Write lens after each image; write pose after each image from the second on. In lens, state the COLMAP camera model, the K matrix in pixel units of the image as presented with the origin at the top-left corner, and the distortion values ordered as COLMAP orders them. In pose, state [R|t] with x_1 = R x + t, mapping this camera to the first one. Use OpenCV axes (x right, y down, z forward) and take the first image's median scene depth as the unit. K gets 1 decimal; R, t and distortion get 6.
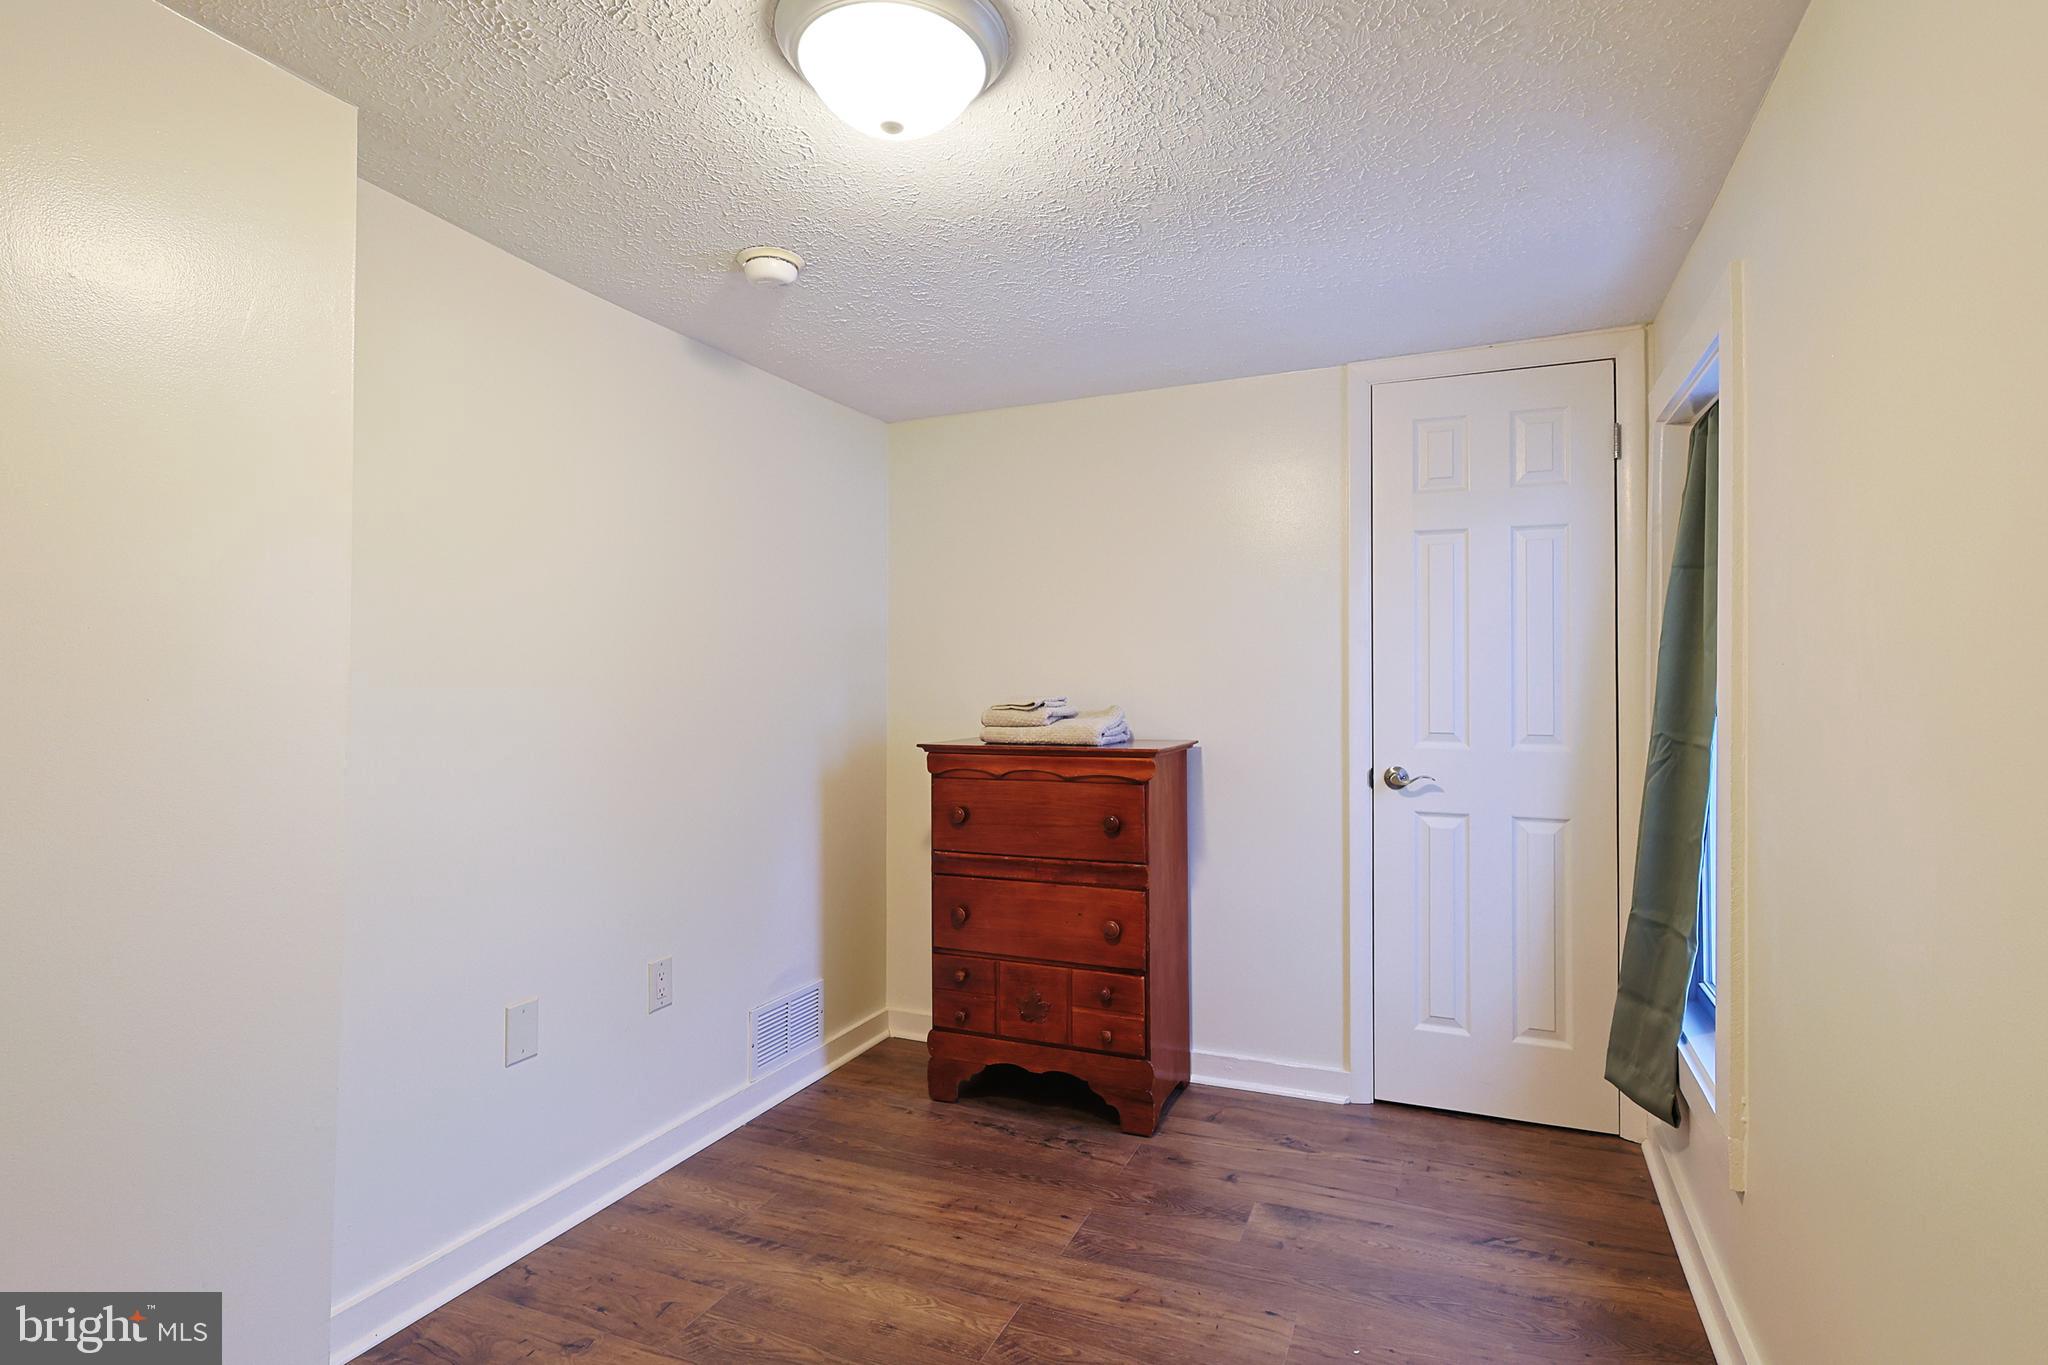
lens RADIAL K [[1055.1, 0, 1021.0], [0, 1055.1, 685.4], [0, 0, 1]] dist [-0.001324, 0.001926]
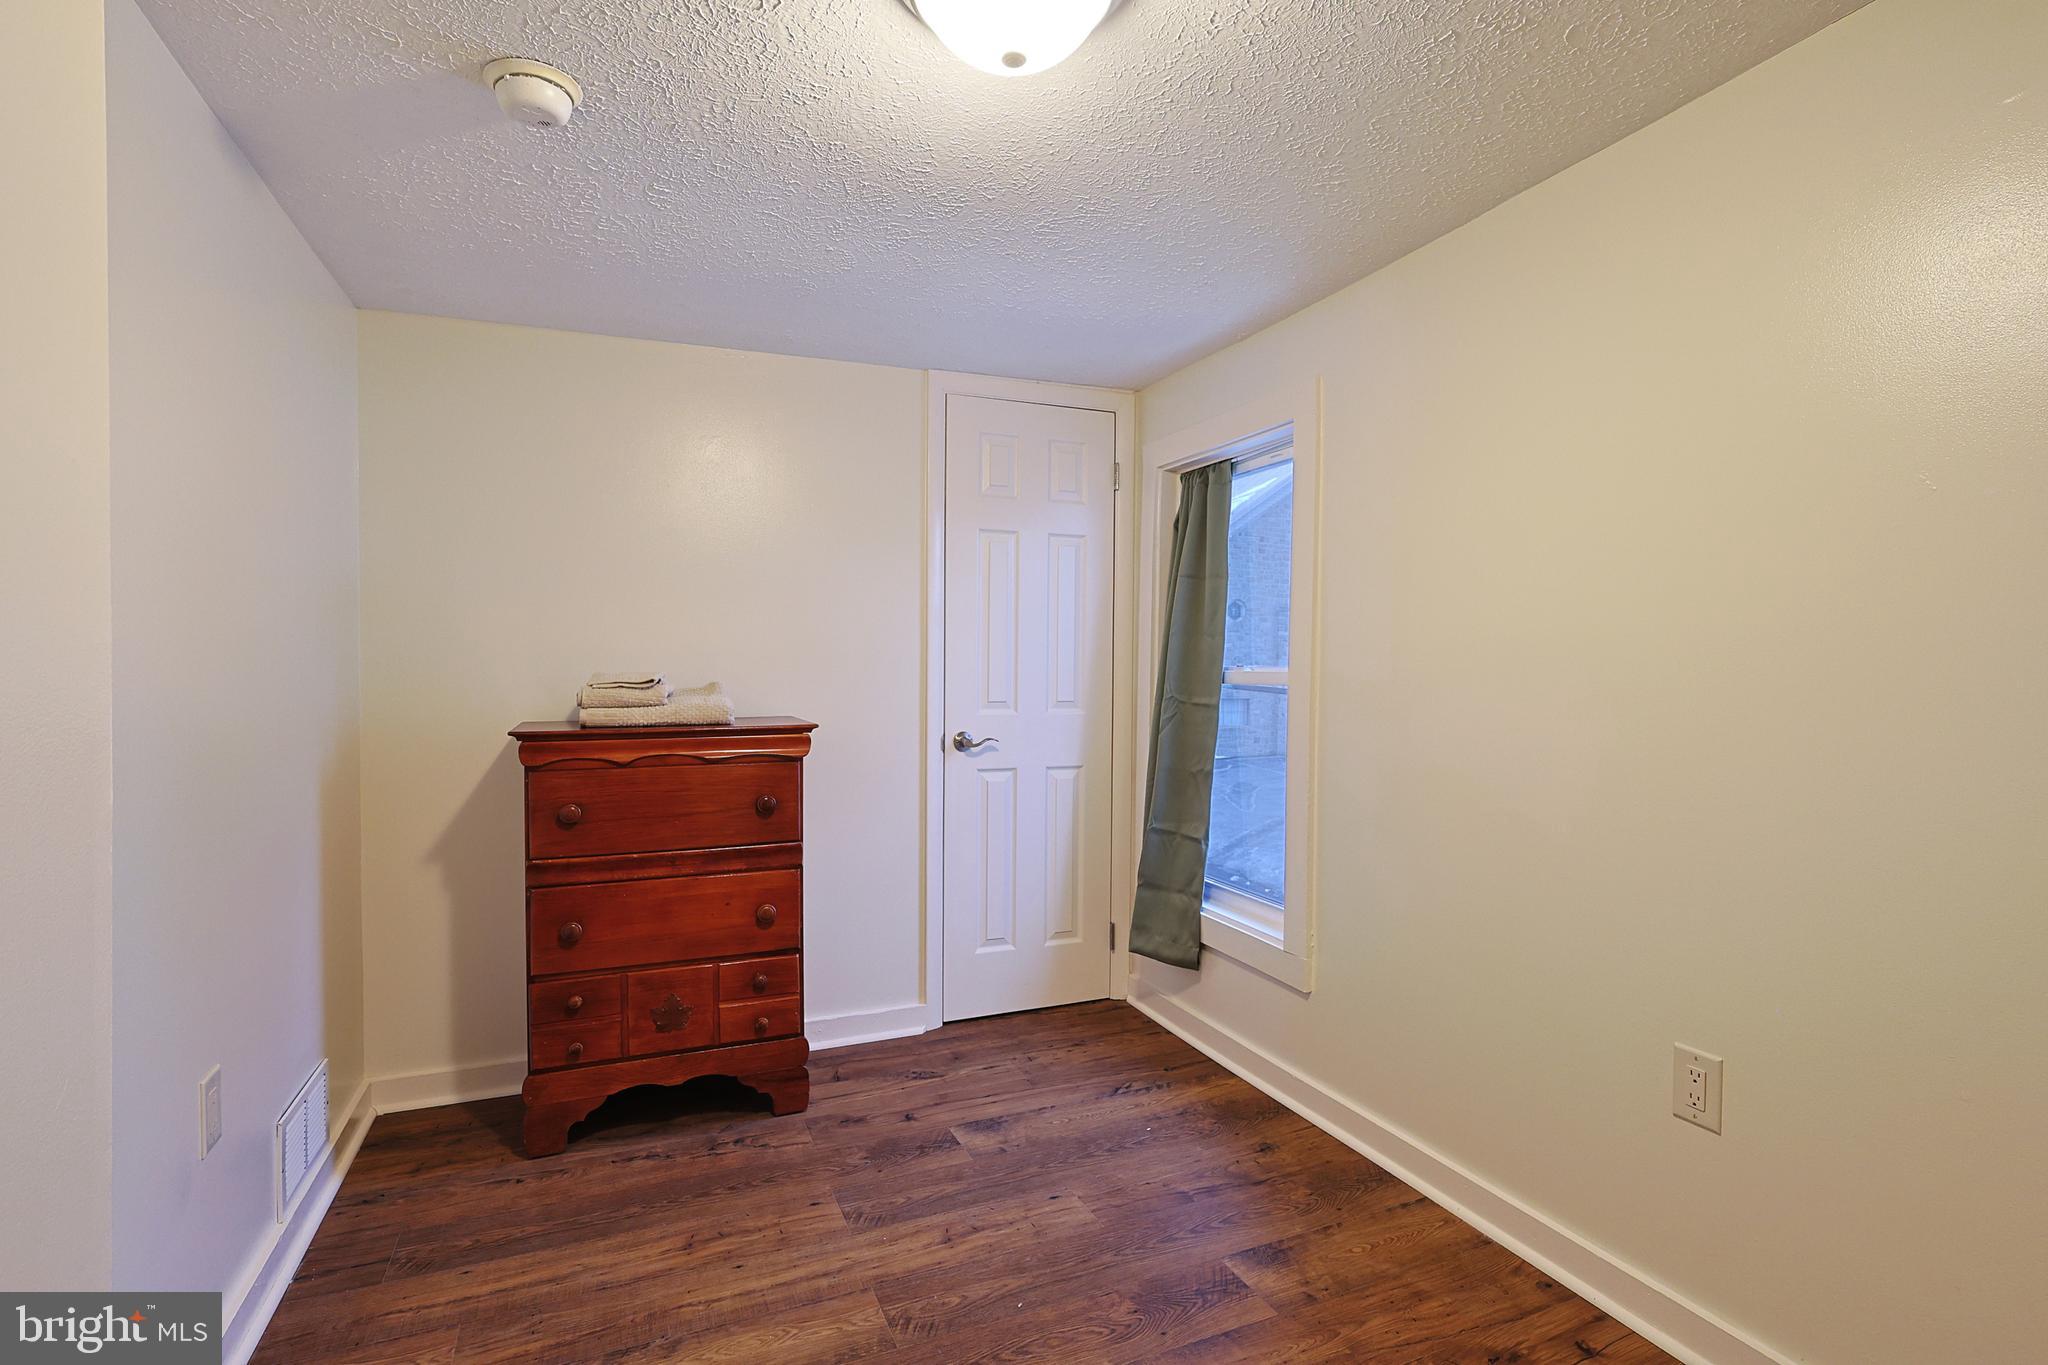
lens RADIAL K [[1055.1, 0, 966.1], [0, 1055.1, 711.1], [0, 0, 1]] dist [-0.001324, 0.001926]
pose [[0.679004, -0.028492, 0.733581, -0.494157], [-0.003889, 0.999093, 0.042405, 0.005126], [-0.734124, -0.031646, 0.678278, 0.217381]]
